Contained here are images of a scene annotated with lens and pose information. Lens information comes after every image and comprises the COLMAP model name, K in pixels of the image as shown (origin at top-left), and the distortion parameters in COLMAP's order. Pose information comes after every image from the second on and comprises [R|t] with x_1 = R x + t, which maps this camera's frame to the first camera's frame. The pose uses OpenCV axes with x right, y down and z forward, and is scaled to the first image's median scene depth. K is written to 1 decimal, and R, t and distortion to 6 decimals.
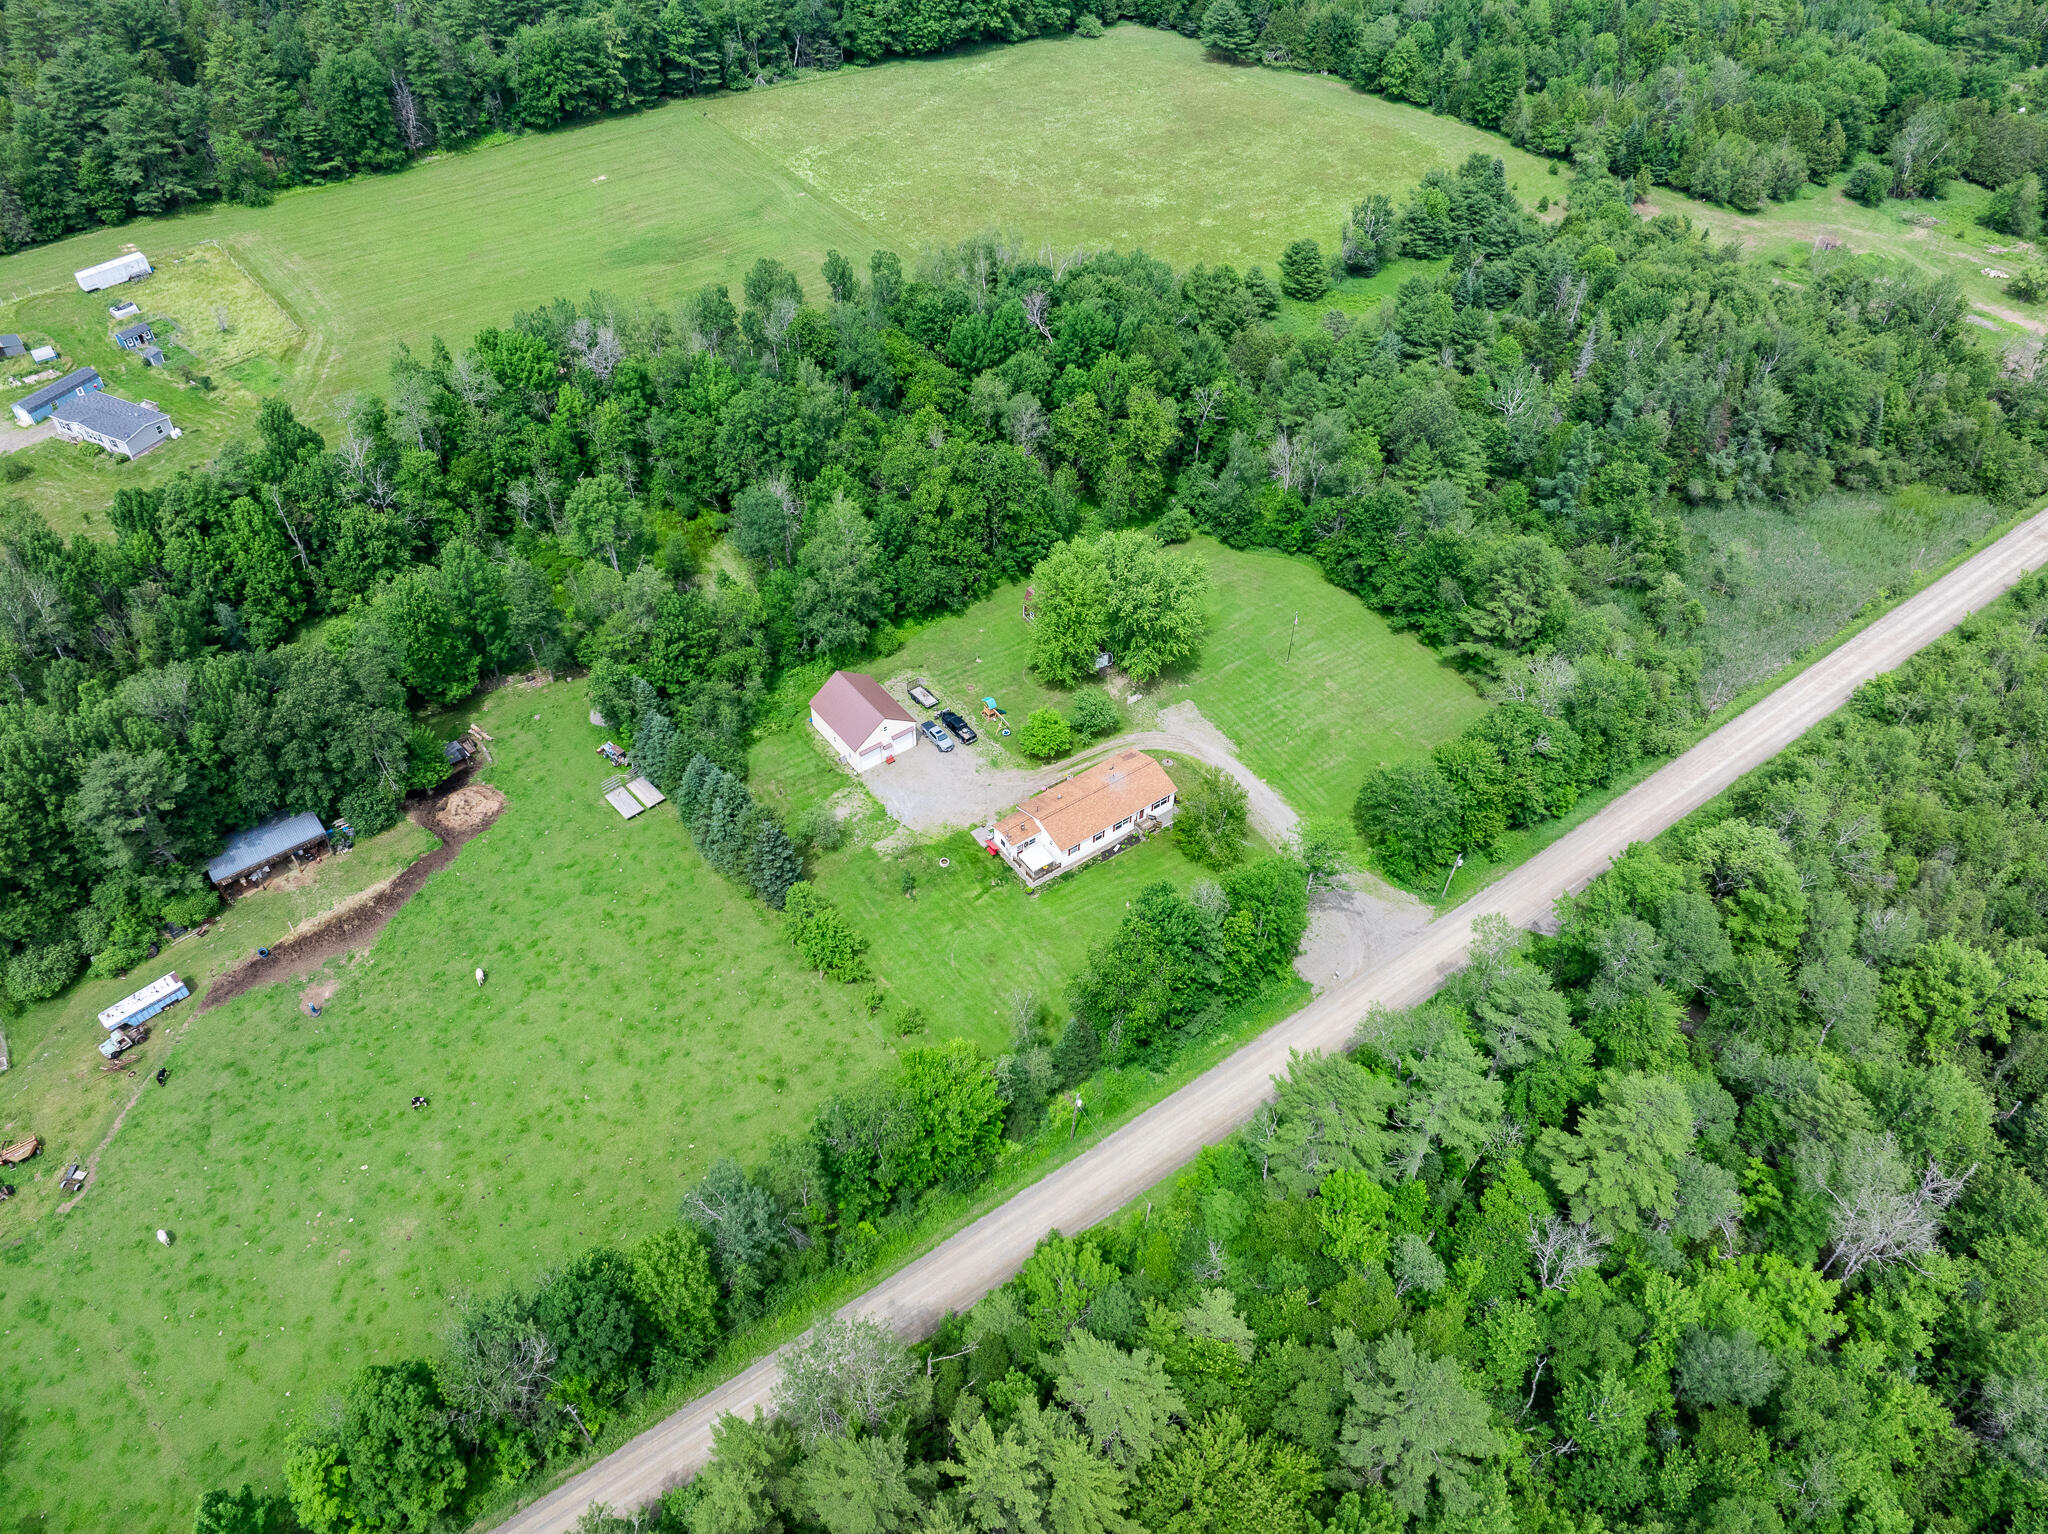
lens RADIAL K [[1436.5, 0, 1022.5], [0, 1436.5, 765.2], [0, 0, 1]] dist [-0.036287, 0.001105]
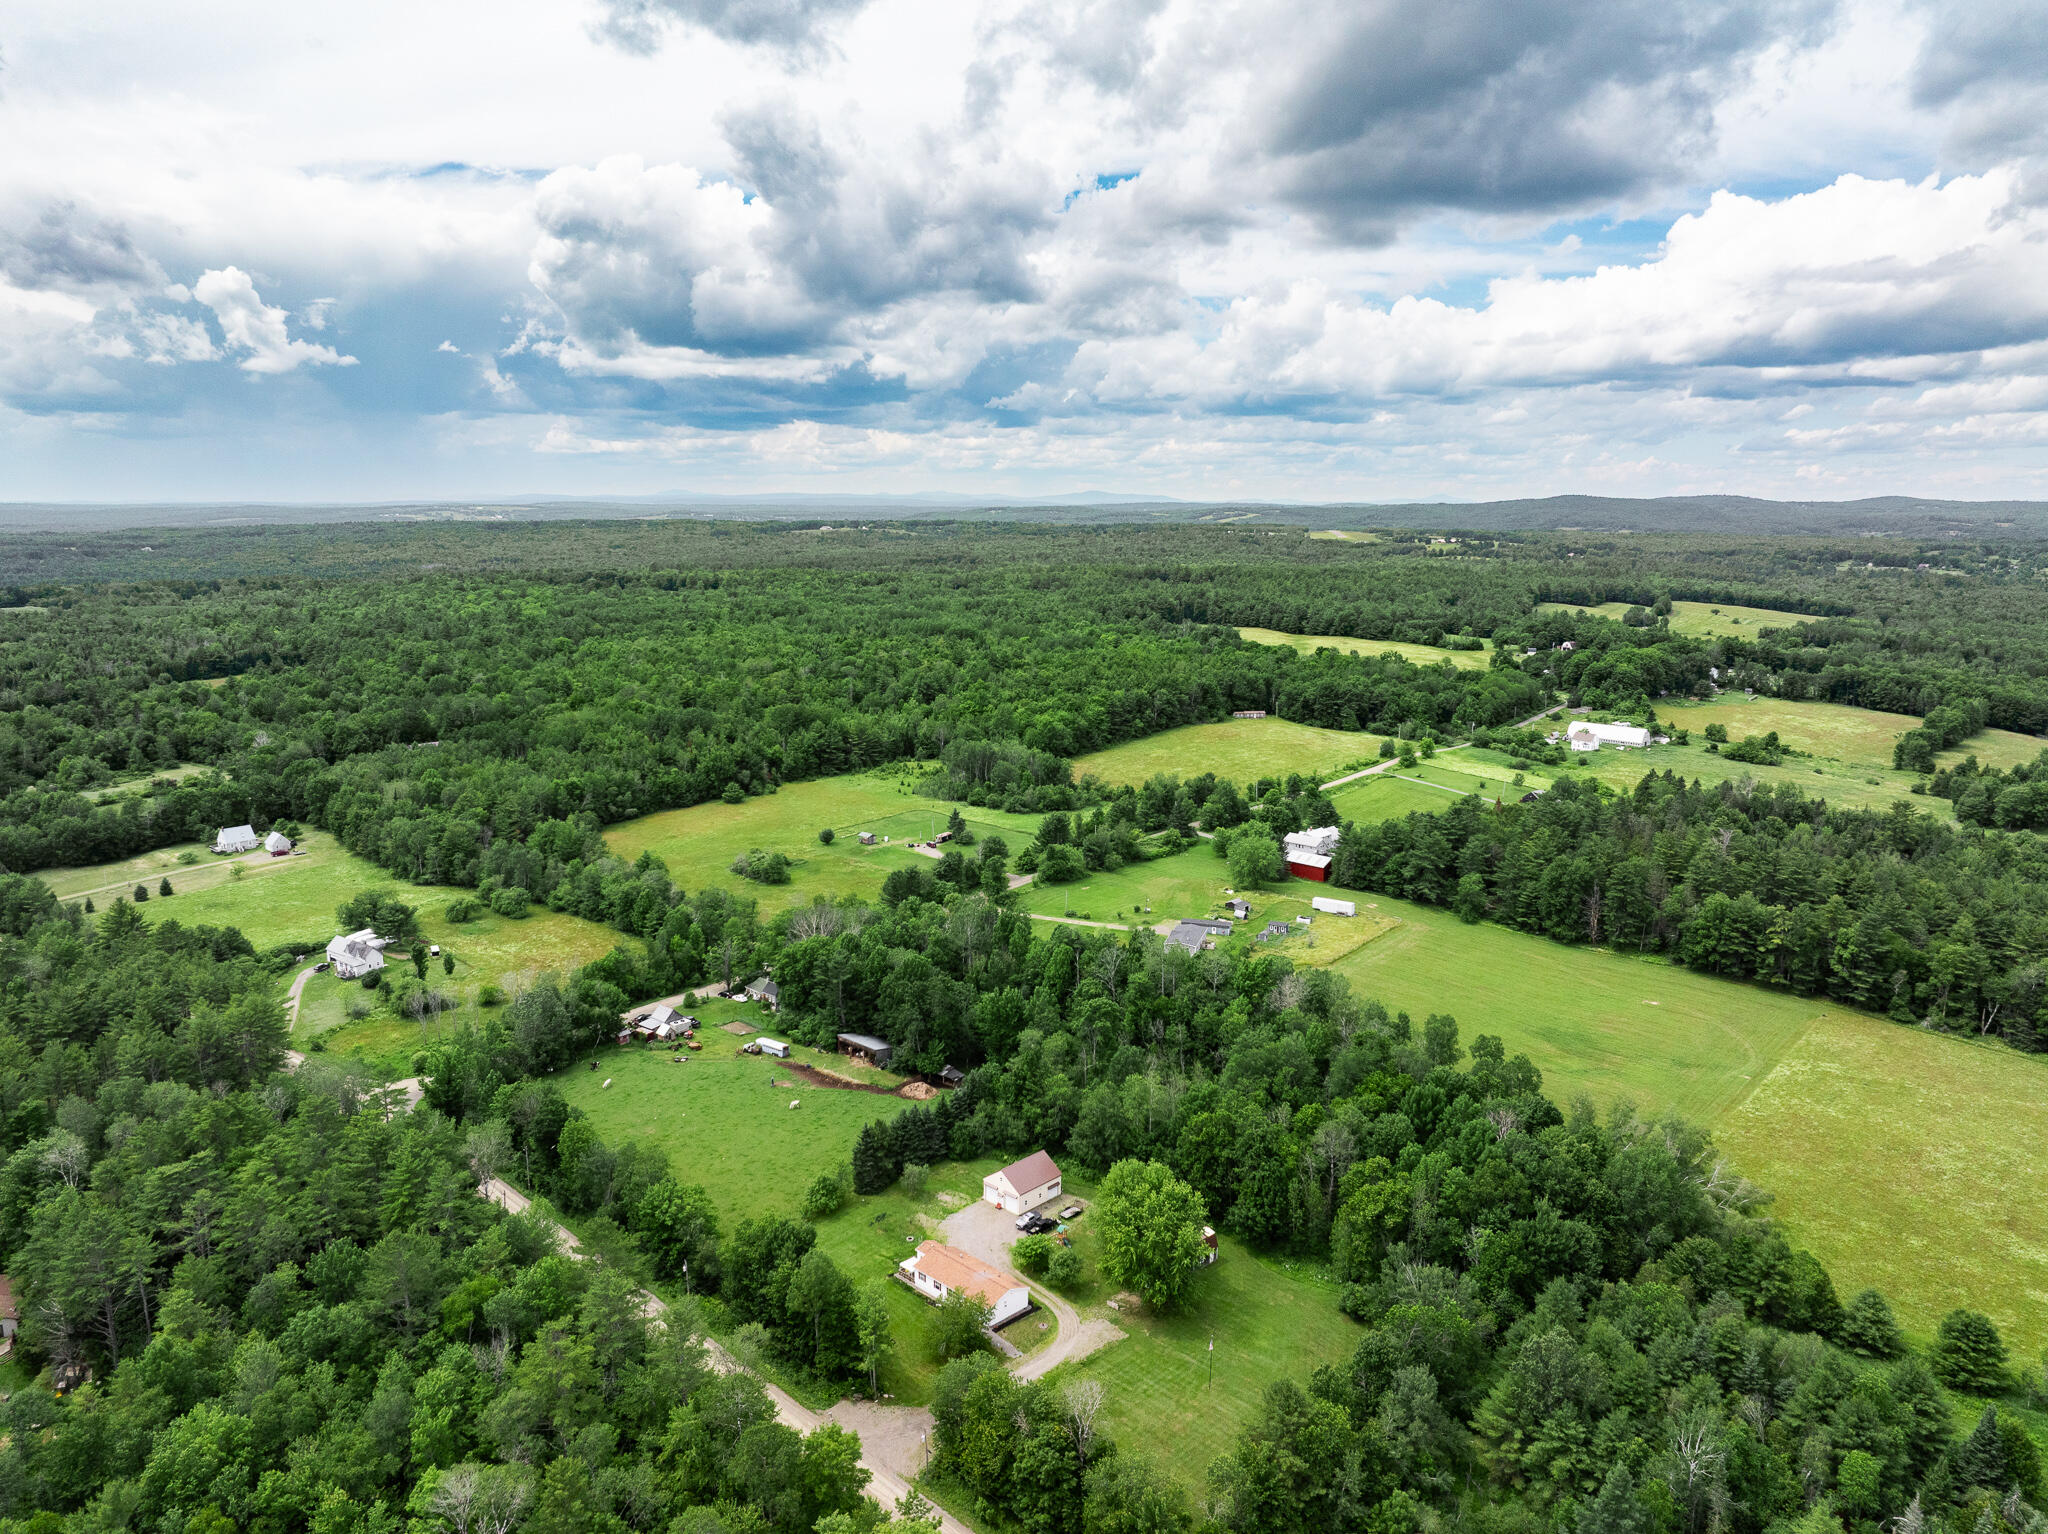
lens RADIAL K [[1436.5, 0, 1022.5], [0, 1436.5, 765.2], [0, 0, 1]] dist [-0.036287, 0.001105]
pose [[0.165316, 0.174414, -0.970696, 1.084285], [-0.696840, 0.717154, 0.010181, -0.311653], [0.697914, 0.674737, 0.240096, 0.352671]]
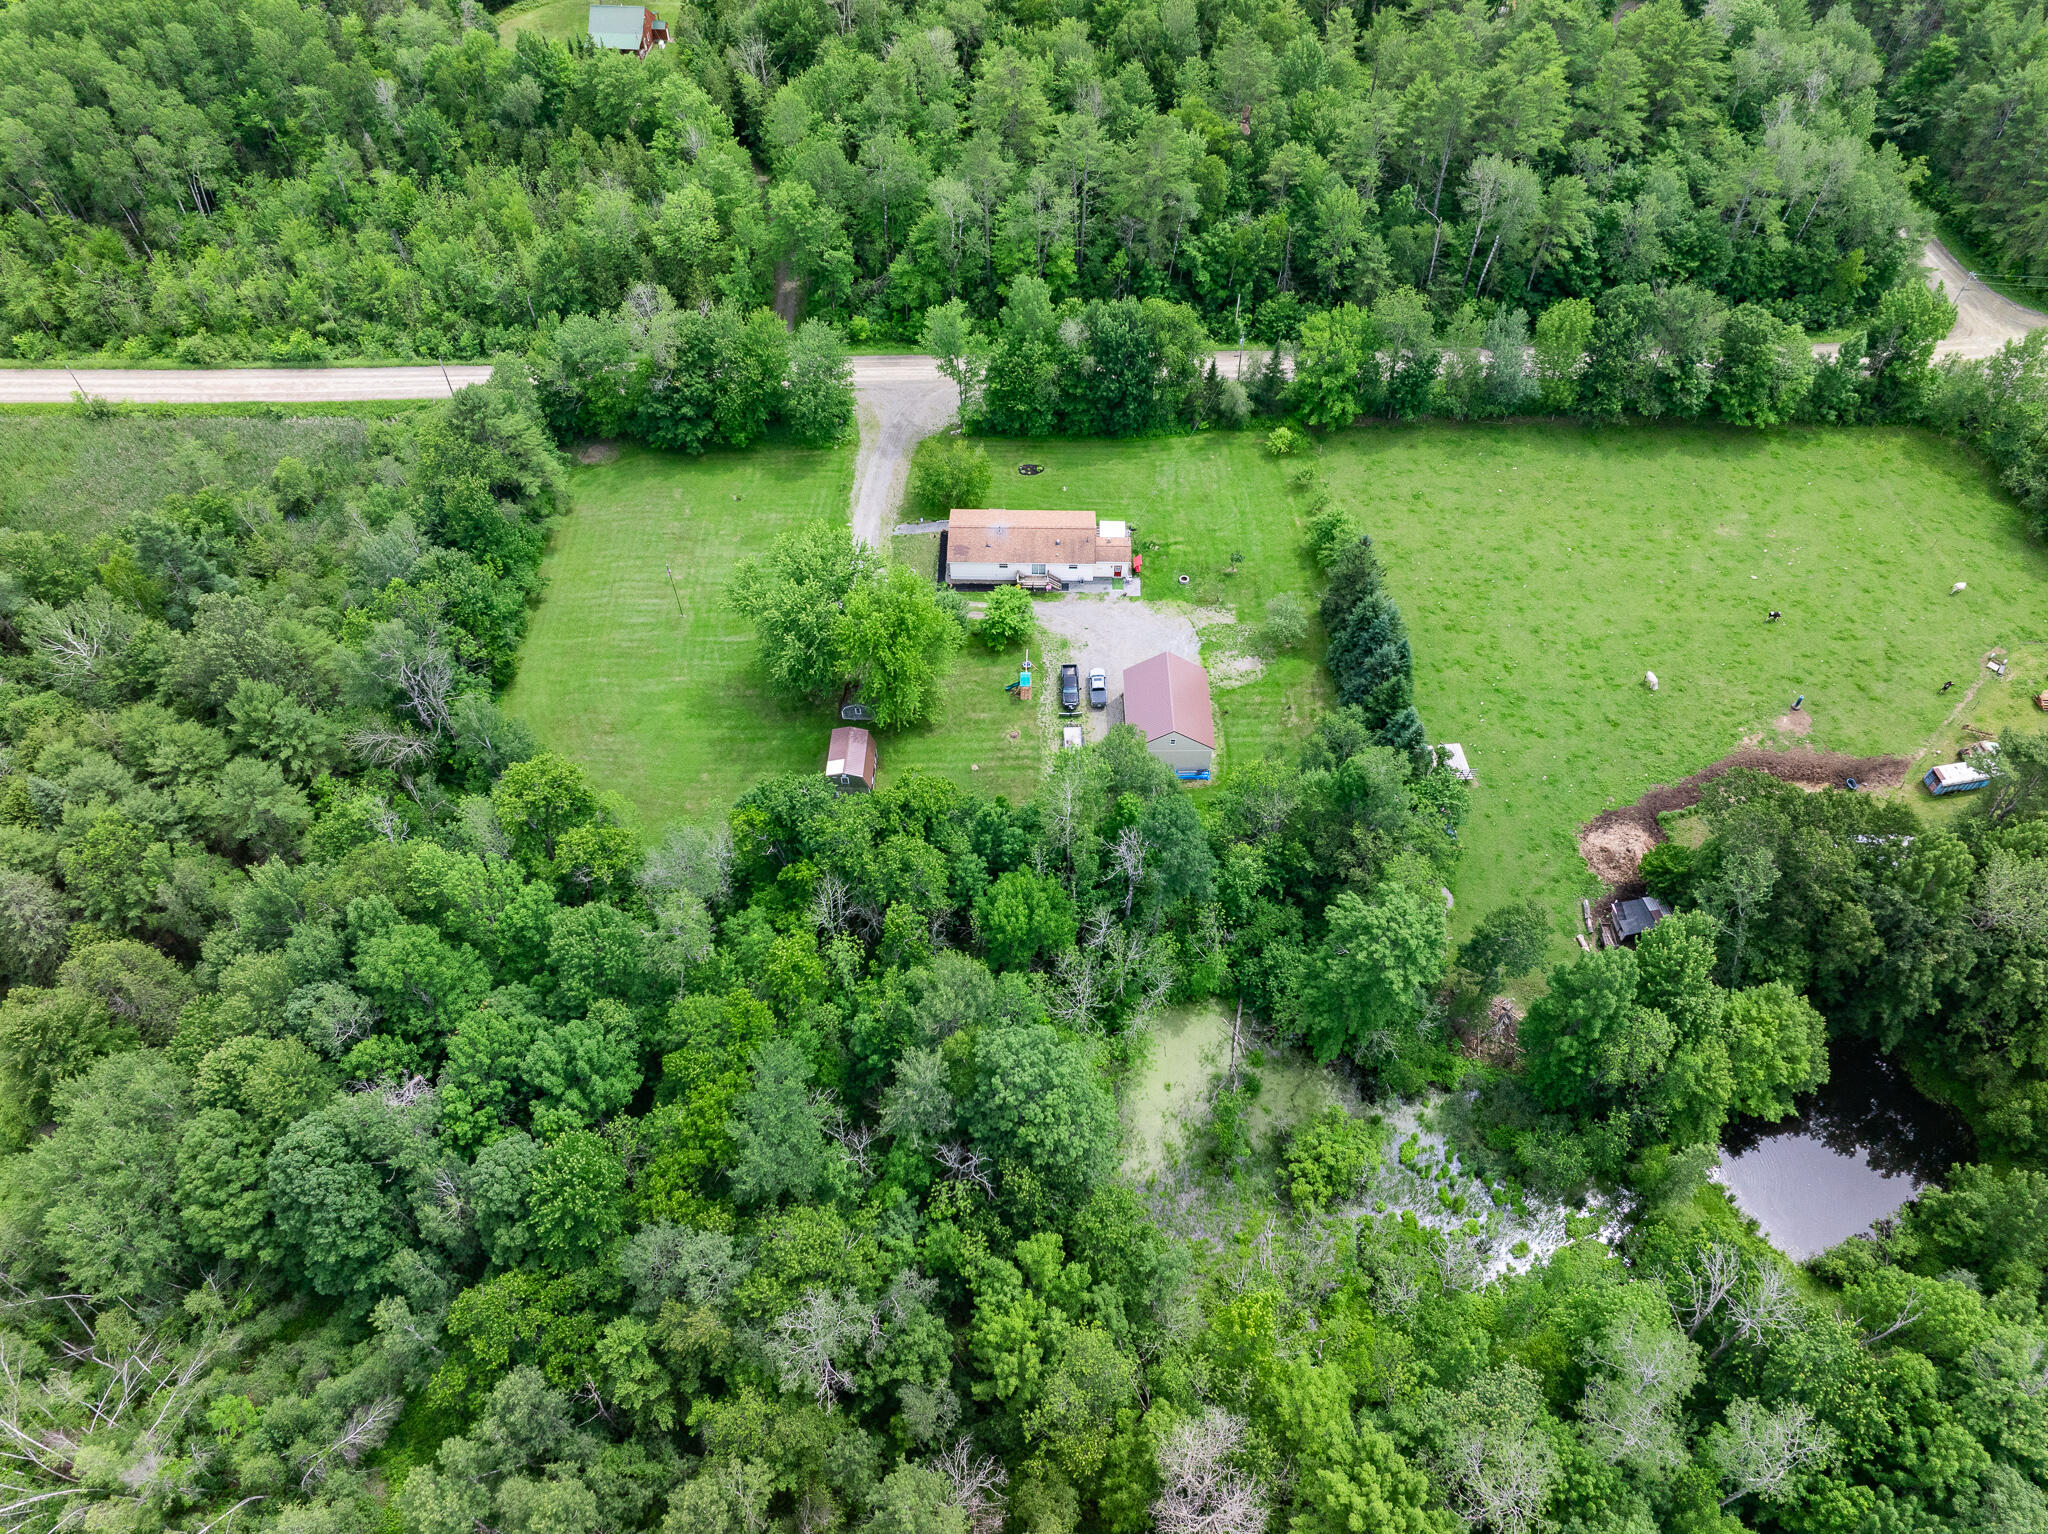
lens RADIAL K [[1436.5, 0, 1022.5], [0, 1436.5, 765.2], [0, 0, 1]] dist [-0.036287, 0.001105]
pose [[-0.803976, -0.479529, 0.351674, -0.326415], [0.415806, -0.030544, 0.908941, -0.774156], [-0.425122, 0.876994, 0.223947, 0.797815]]
